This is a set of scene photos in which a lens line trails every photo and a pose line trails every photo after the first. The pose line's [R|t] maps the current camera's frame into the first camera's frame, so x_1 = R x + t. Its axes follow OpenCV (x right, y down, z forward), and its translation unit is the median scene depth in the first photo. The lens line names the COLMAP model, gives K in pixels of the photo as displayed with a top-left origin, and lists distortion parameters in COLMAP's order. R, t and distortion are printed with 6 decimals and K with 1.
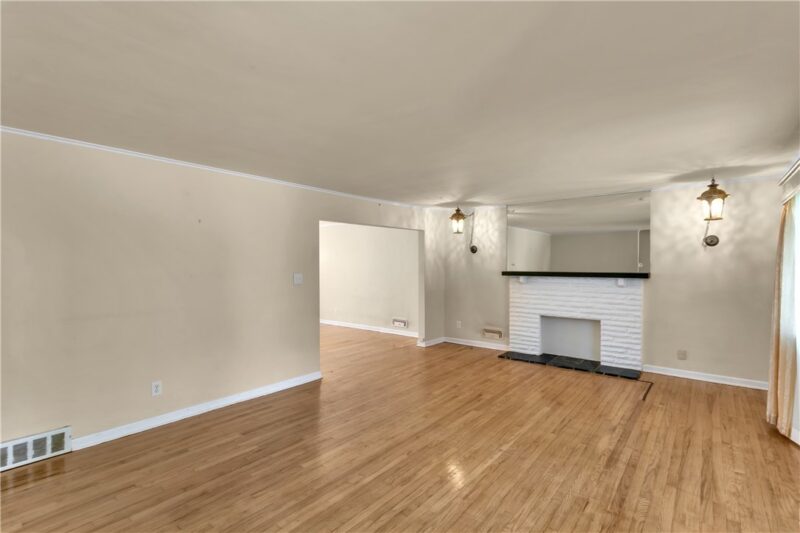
lens RADIAL K [[375.6, 0, 396.8], [0, 375.6, 266.2], [0, 0, 1]] dist [-0.000348, 0.002535]
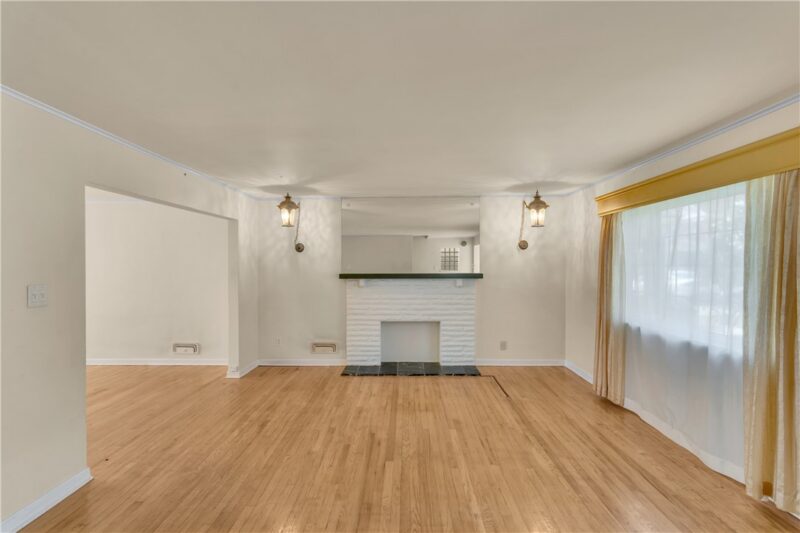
lens RADIAL K [[375.6, 0, 395.0], [0, 375.6, 265.9], [0, 0, 1]] dist [-0.000348, 0.002535]
pose [[0.788210, -0.003777, 0.615394, -0.203508], [0.006316, 0.999978, -0.001952, -0.002827], [-0.615373, 0.005425, 0.788217, 0.338852]]
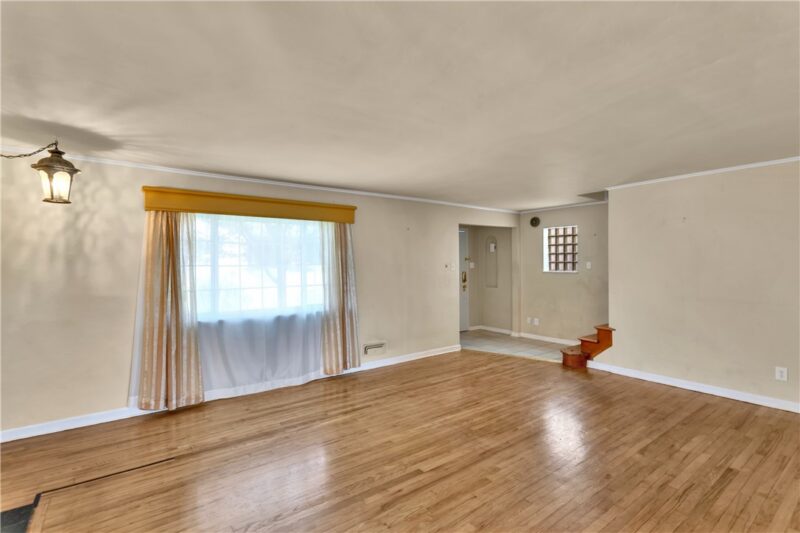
lens RADIAL K [[375.6, 0, 393.6], [0, 375.6, 265.1], [0, 0, 1]] dist [-0.000348, 0.002535]
pose [[-0.969035, 0.007775, 0.246800, 0.069980], [0.011025, 0.999870, 0.011788, -0.009357], [-0.246676, 0.014143, -0.968995, 1.428701]]
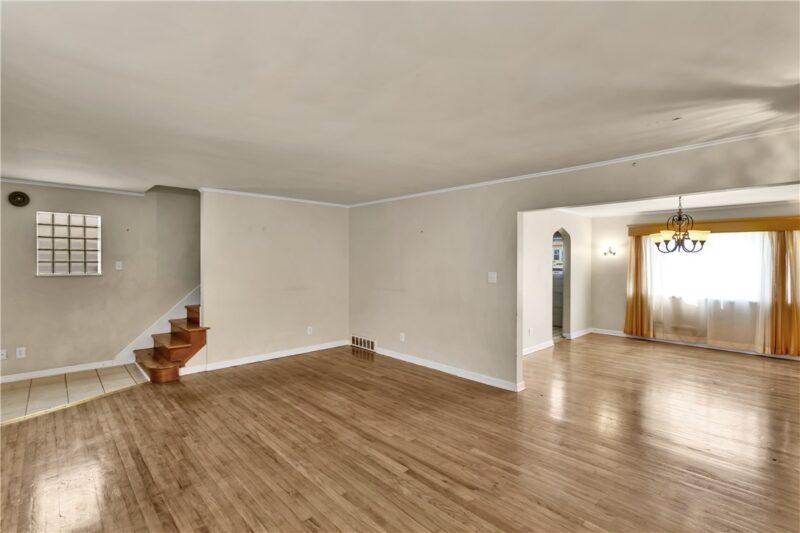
lens RADIAL K [[375.6, 0, 394.7], [0, 375.6, 265.7], [0, 0, 1]] dist [-0.000348, 0.002535]
pose [[-0.127700, 0.012369, -0.991736, 0.767212], [-0.010495, 0.999849, 0.013822, -0.009465], [0.991757, 0.012174, -0.127551, 0.897381]]
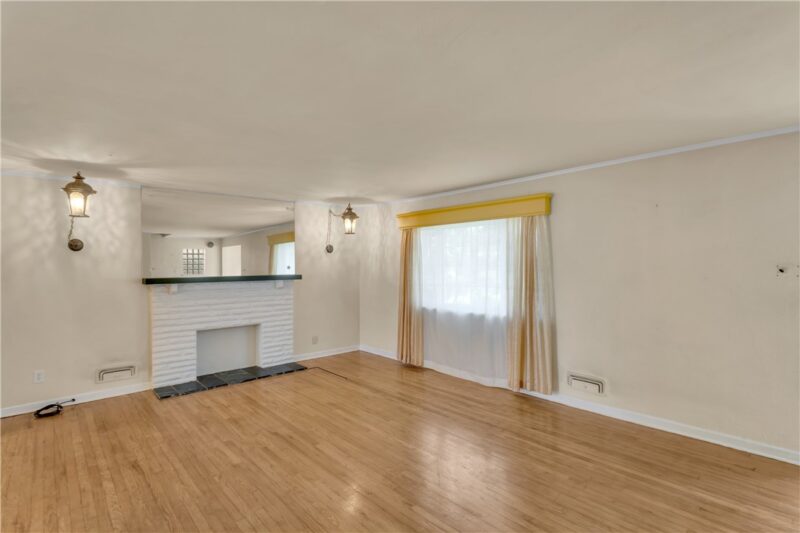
lens RADIAL K [[392.9, 0, 393.2], [0, 392.9, 265.9], [0, 0, 1]] dist [-0.004804, 0.001404]
pose [[0.152866, -0.001954, 0.988245, -0.519293], [0.015372, 0.999882, -0.000401, -0.003791], [-0.988127, 0.015253, 0.152878, 0.589886]]
